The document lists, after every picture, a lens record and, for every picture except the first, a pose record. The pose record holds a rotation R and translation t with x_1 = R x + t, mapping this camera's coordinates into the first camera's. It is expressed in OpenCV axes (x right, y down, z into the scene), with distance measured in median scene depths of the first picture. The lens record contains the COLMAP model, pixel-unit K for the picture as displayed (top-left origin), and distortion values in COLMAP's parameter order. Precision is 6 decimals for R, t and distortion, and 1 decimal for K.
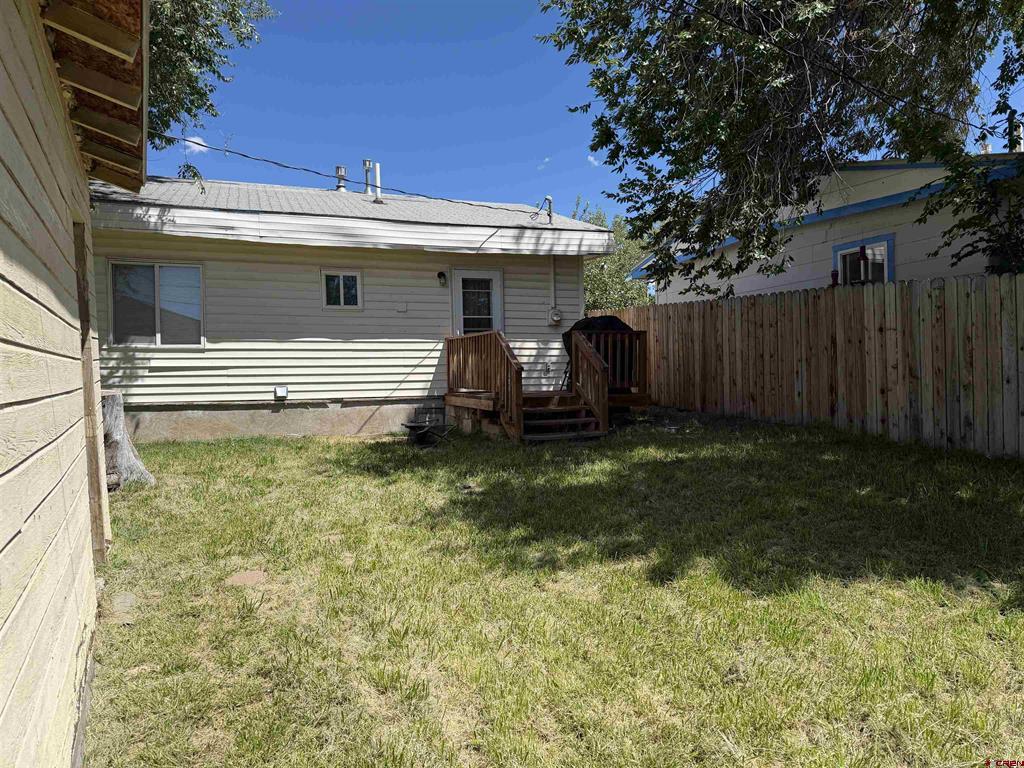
lens RADIAL K [[700.6, 0, 512.0], [0, 700.6, 384.0], [0, 0, 1]] dist [0.085472, -0.127616]
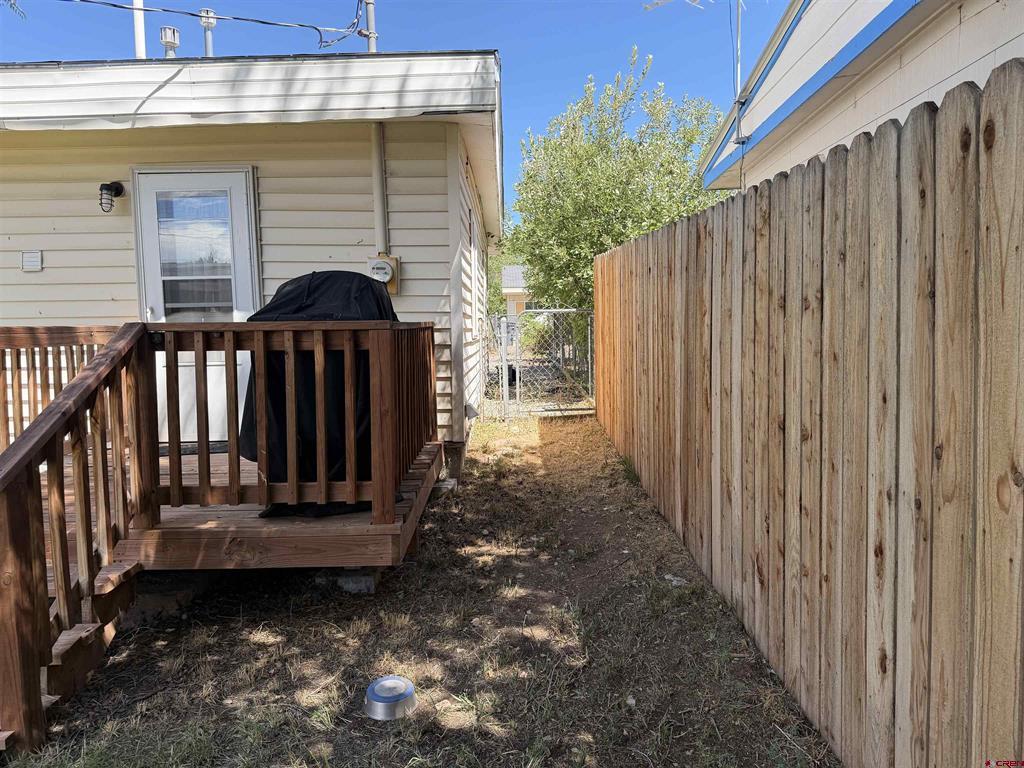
lens RADIAL K [[716.4, 0, 515.1], [0, 716.4, 381.0], [0, 0, 1]] dist [0.028451, -0.042246]
pose [[0.936396, 0.030179, -0.349646, 0.457886], [-0.009077, 0.998045, 0.061834, -0.090174], [0.350828, -0.054728, 0.934839, 0.950954]]
